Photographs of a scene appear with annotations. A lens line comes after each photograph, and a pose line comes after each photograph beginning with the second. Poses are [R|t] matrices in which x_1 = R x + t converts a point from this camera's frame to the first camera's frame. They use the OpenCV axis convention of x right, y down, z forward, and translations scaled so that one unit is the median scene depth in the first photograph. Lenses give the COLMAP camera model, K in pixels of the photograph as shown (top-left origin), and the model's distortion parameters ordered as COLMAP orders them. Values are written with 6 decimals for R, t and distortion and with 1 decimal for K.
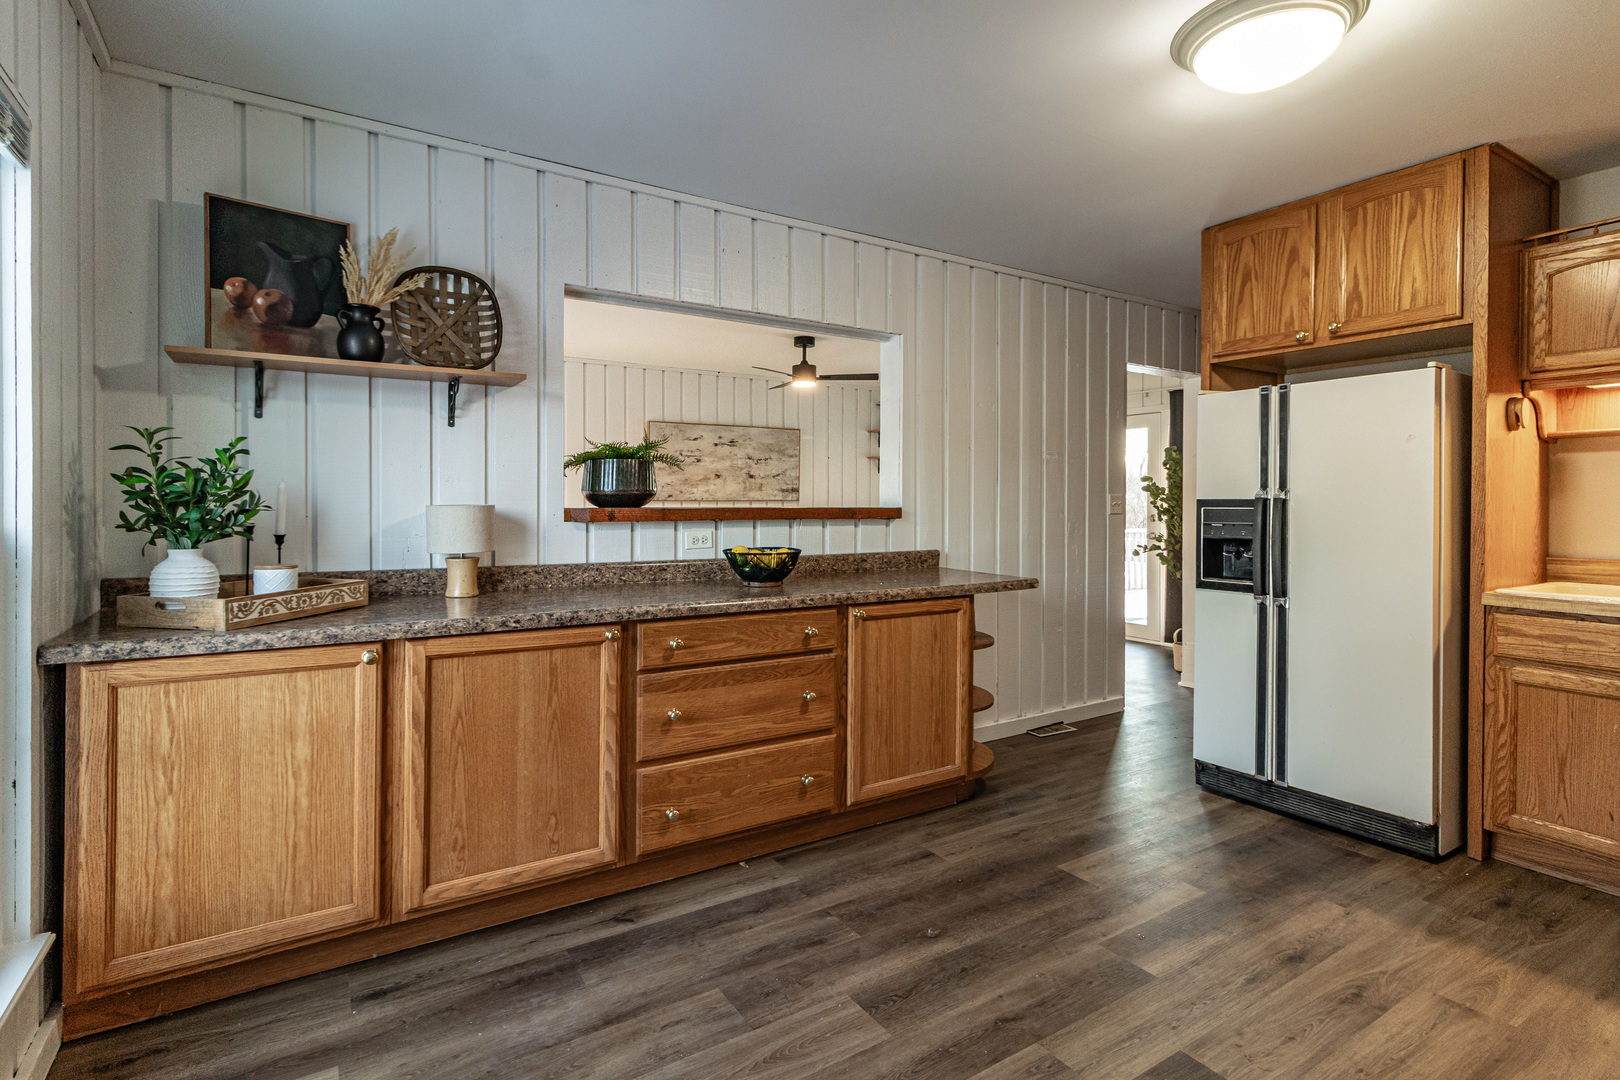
lens RADIAL K [[786.8, 0, 744.3], [0, 786.8, 507.6], [0, 0, 1]] dist [-0.000232, 0.003575]
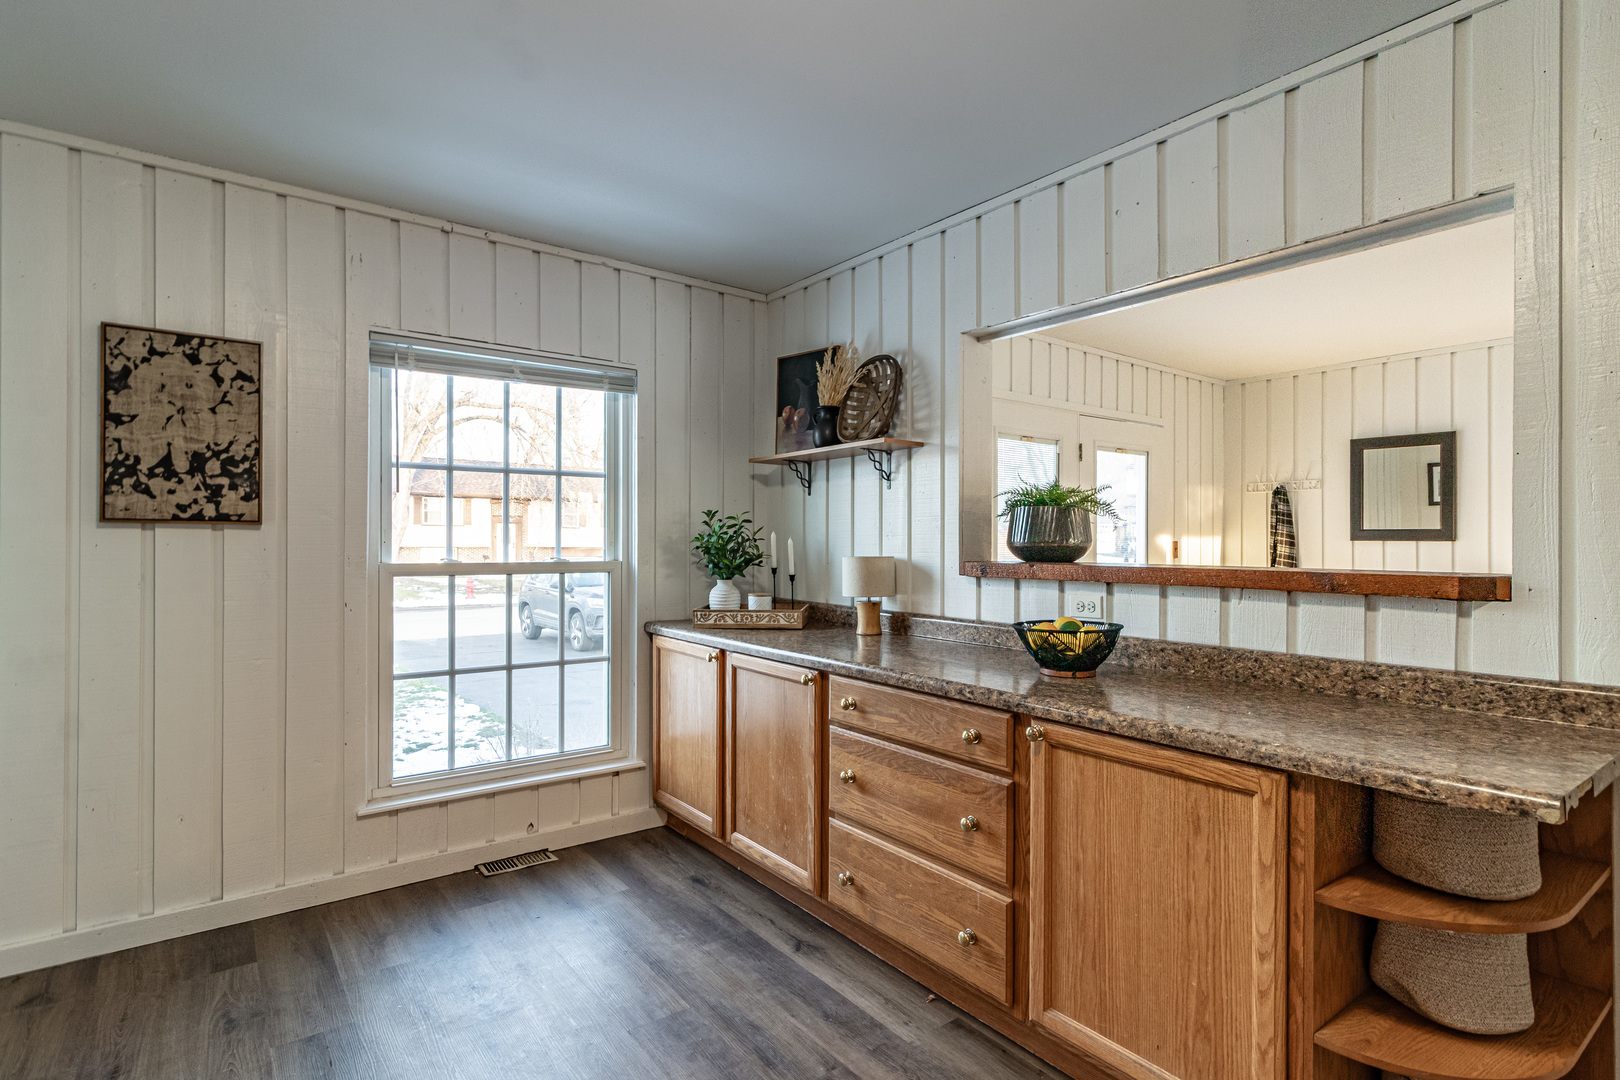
lens RADIAL K [[786.8, 0, 820.1], [0, 786.8, 541.0], [0, 0, 1]] dist [-0.000232, 0.003575]
pose [[0.144477, -0.003731, -0.989501, 0.833733], [-0.009881, 0.999938, -0.005213, -0.020170], [0.989459, 0.010531, 0.144431, 0.793647]]
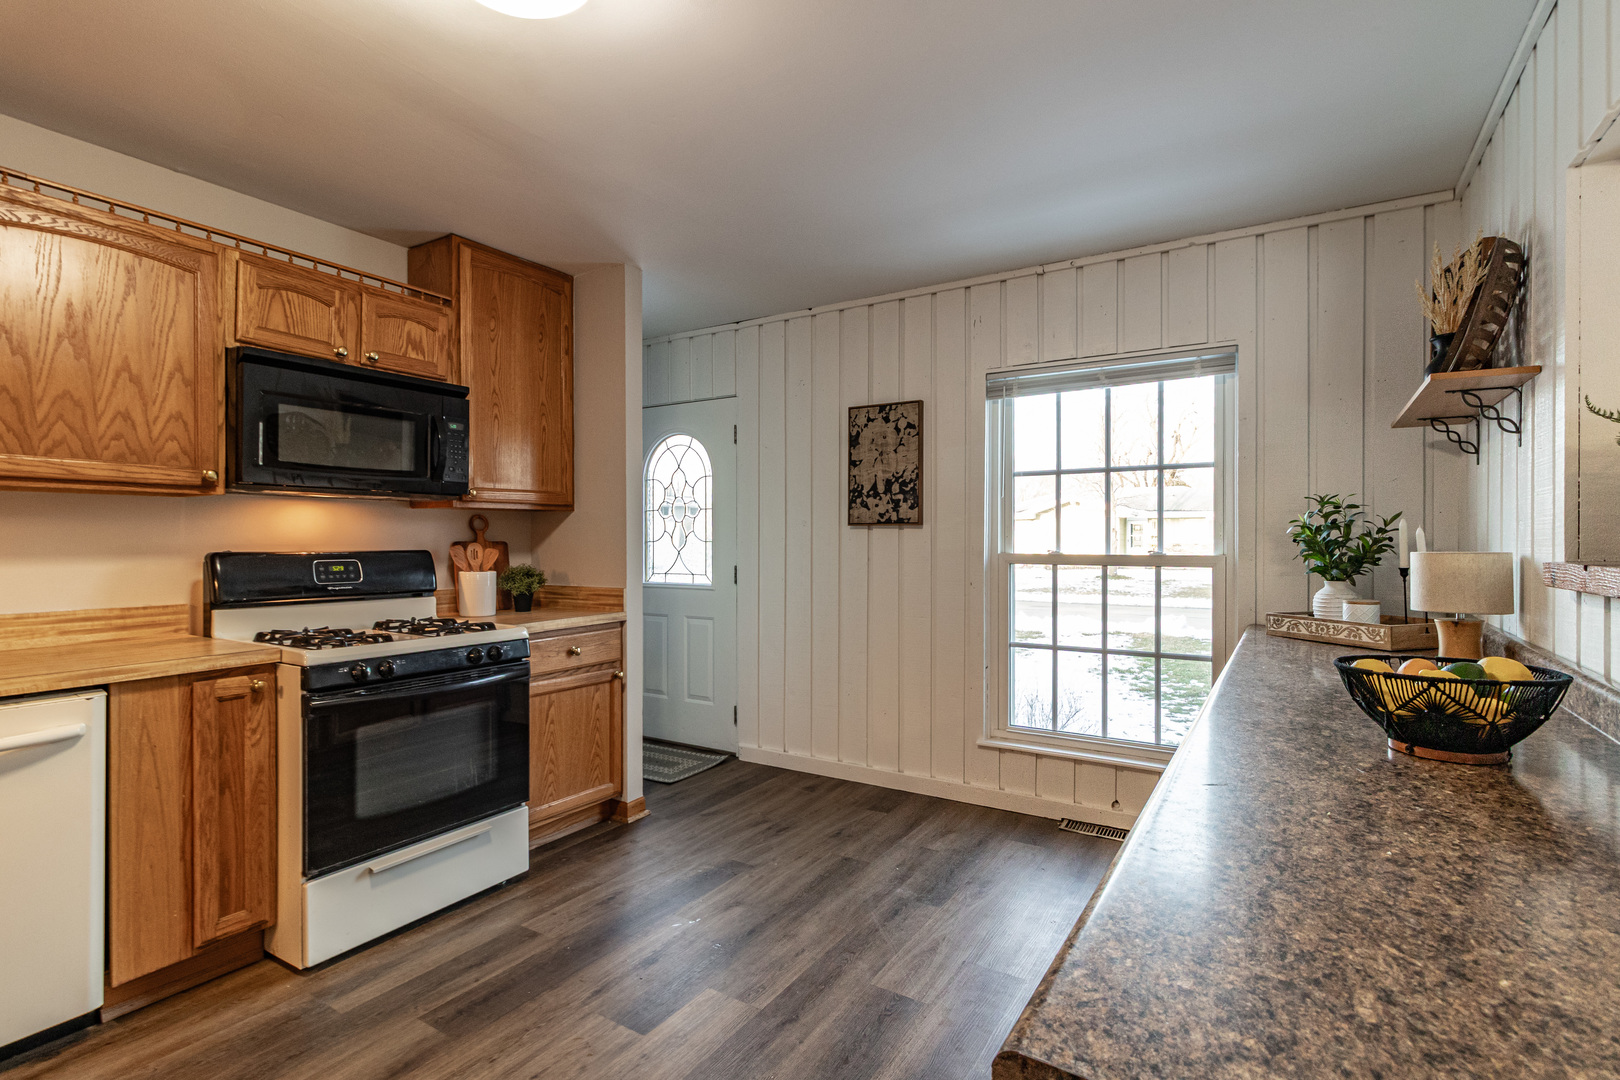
lens RADIAL K [[786.8, 0, 821.1], [0, 786.8, 540.7], [0, 0, 1]] dist [-0.000232, 0.003575]
pose [[-0.867374, -0.000602, -0.497656, 0.615938], [-0.004315, 0.999971, 0.006312, -0.018371], [0.497638, 0.007622, -0.867351, 1.439616]]
